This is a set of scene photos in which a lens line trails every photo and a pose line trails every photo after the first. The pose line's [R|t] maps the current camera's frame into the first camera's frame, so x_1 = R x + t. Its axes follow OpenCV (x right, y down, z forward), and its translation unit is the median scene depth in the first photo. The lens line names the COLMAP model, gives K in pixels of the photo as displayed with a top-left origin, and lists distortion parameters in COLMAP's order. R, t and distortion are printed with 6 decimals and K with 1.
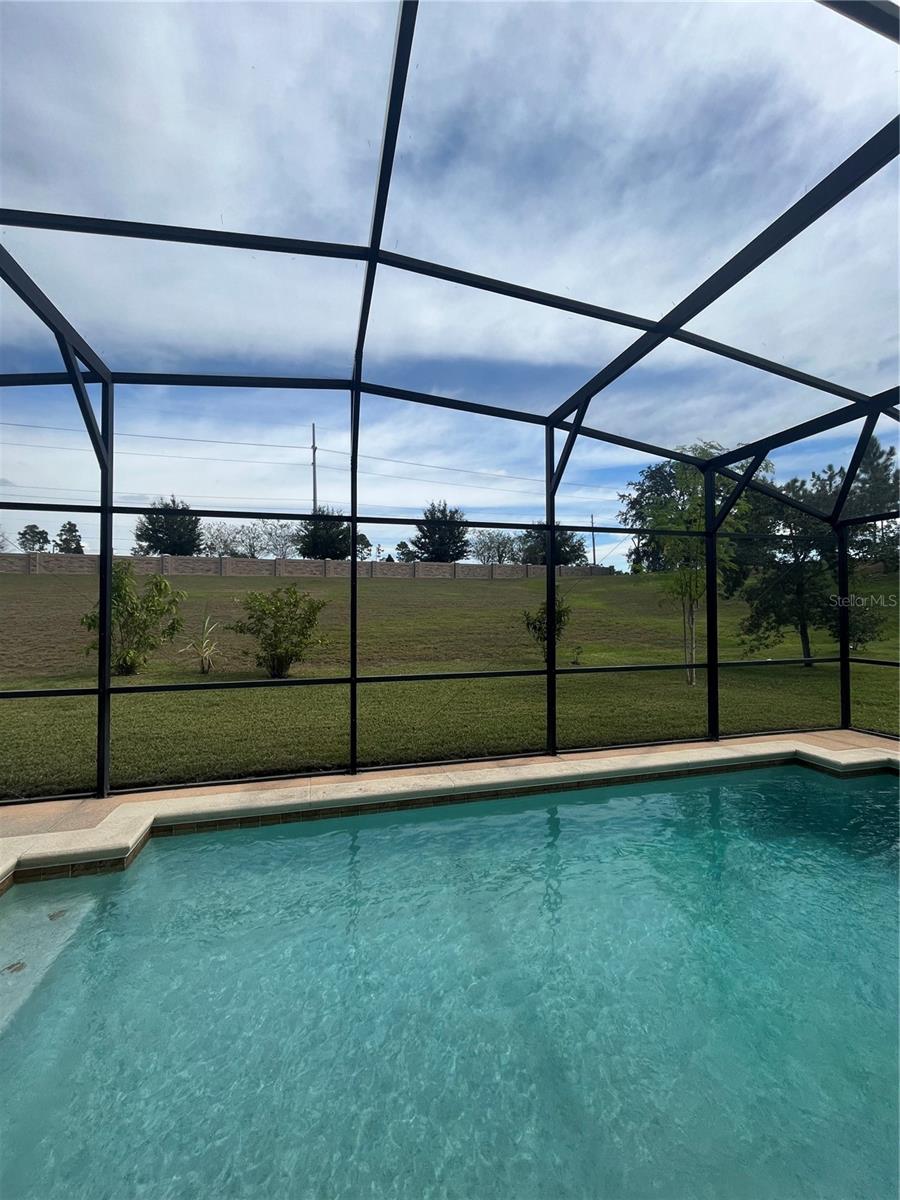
lens RADIAL K [[492.2, 0, 449.4], [0, 492.2, 596.2], [0, 0, 1]] dist [-0.004393, 0.000630]
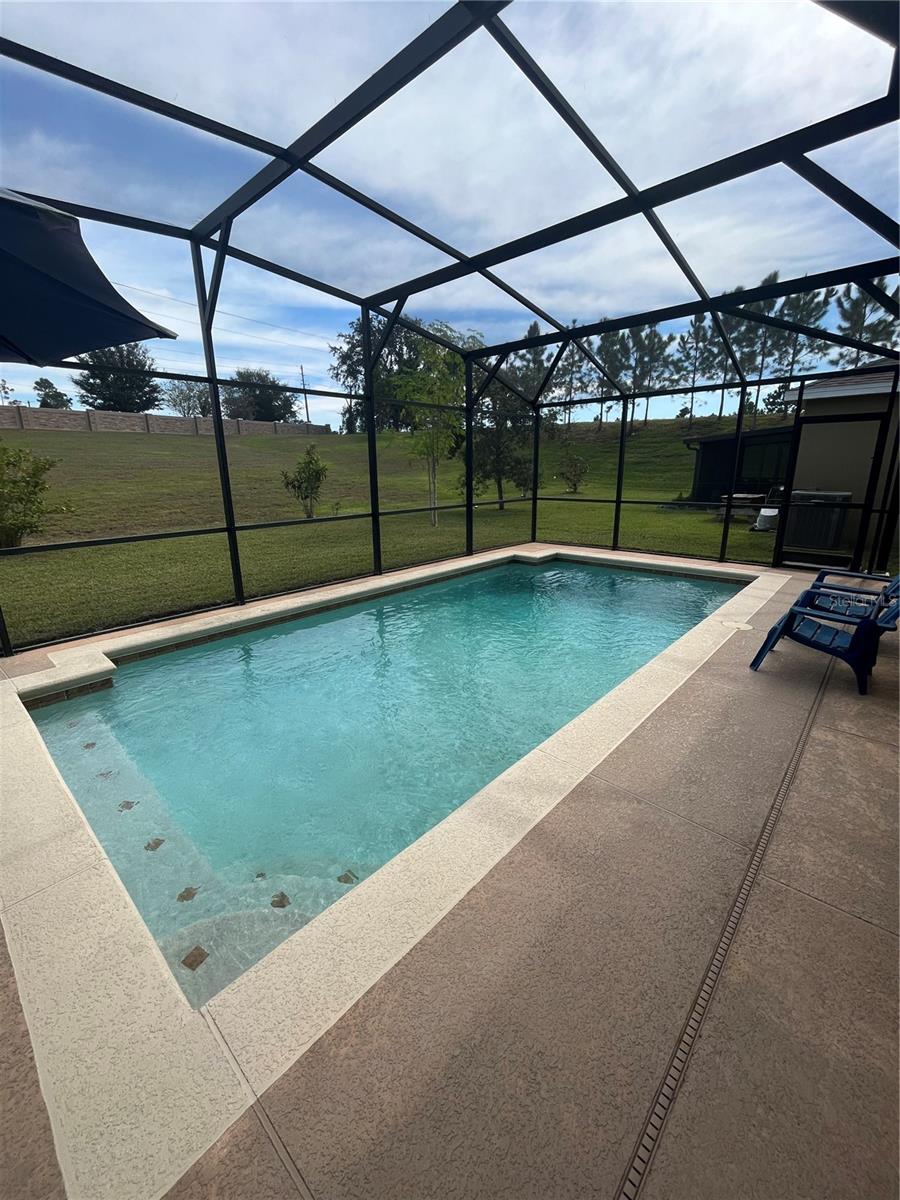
lens RADIAL K [[492.2, 0, 453.7], [0, 492.2, 602.3], [0, 0, 1]] dist [-0.004393, 0.000630]
pose [[0.837910, -0.149912, 0.524818, -0.355940], [-0.005732, 0.959071, 0.283106, 0.002439], [-0.545779, -0.240225, 0.802756, -0.251749]]
